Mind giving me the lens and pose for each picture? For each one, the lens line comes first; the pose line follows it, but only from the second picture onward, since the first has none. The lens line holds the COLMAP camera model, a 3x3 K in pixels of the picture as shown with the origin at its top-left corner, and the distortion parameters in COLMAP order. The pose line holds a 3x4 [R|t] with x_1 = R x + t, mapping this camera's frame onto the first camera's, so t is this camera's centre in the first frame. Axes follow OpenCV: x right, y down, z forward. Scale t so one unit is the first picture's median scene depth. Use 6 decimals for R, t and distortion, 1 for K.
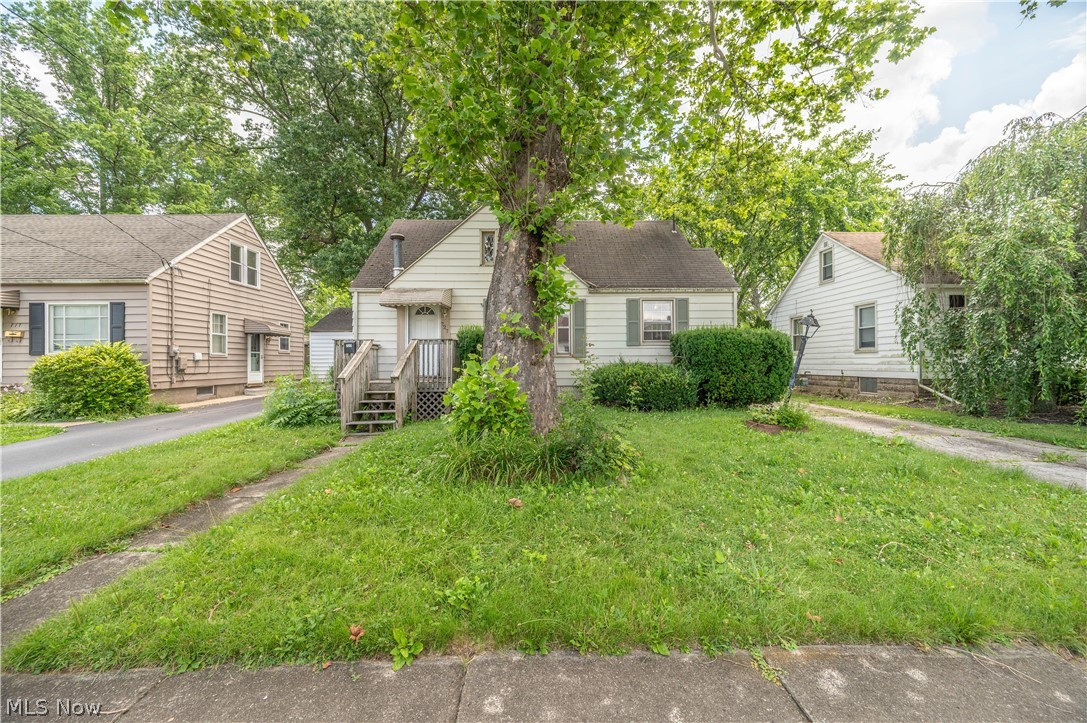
lens RADIAL K [[427.5, 0, 546.6], [0, 427.5, 359.1], [0, 0, 1]] dist [-0.003753, -0.000218]
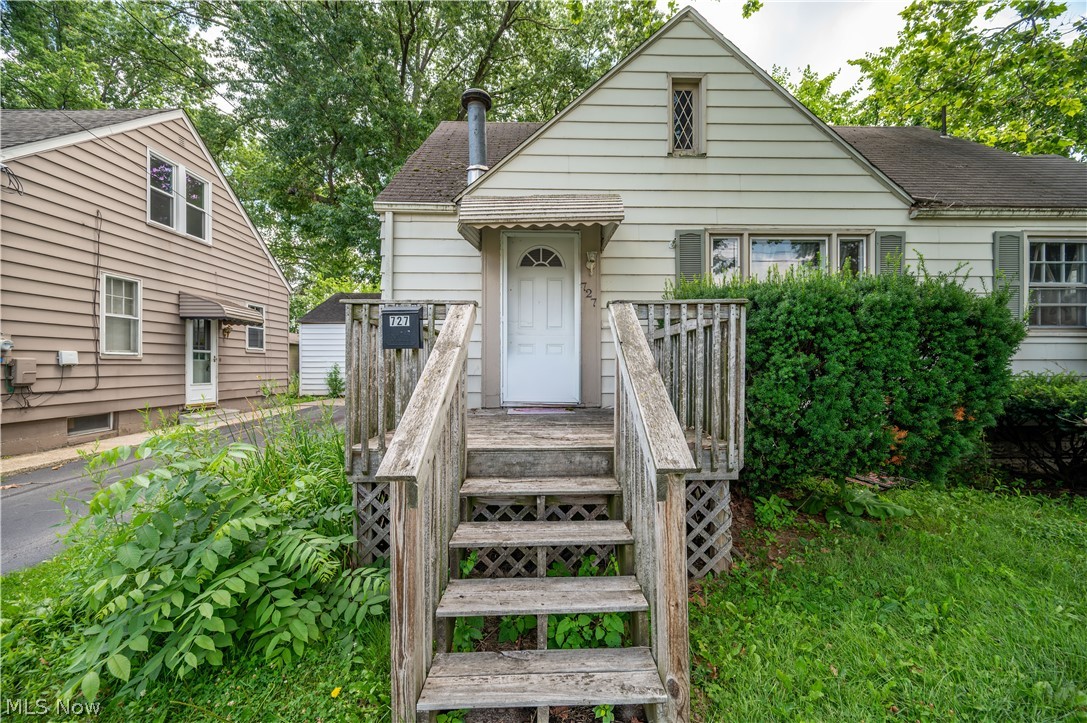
lens RADIAL K [[427.5, 0, 544.4], [0, 427.5, 365.3], [0, 0, 1]] dist [-0.003753, -0.000218]
pose [[0.999992, 0.003898, -0.000151, -0.239177], [-0.003896, 0.999952, 0.008968, -0.003667], [0.000186, -0.008967, 0.999960, 0.468746]]
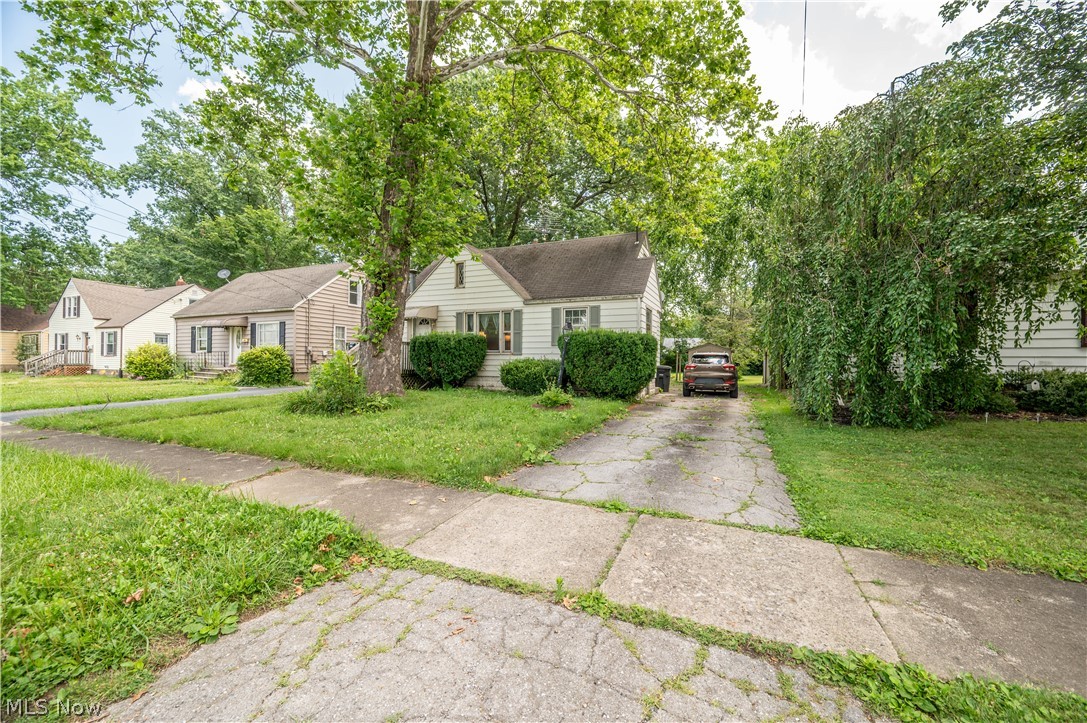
lens RADIAL K [[427.5, 0, 546.3], [0, 427.5, 360.9], [0, 0, 1]] dist [-0.003753, -0.000218]
pose [[0.906795, 0.012663, -0.421381, 0.590630], [-0.012412, 0.999917, 0.003339, 0.006938], [0.421388, 0.002202, 0.906878, -0.108113]]
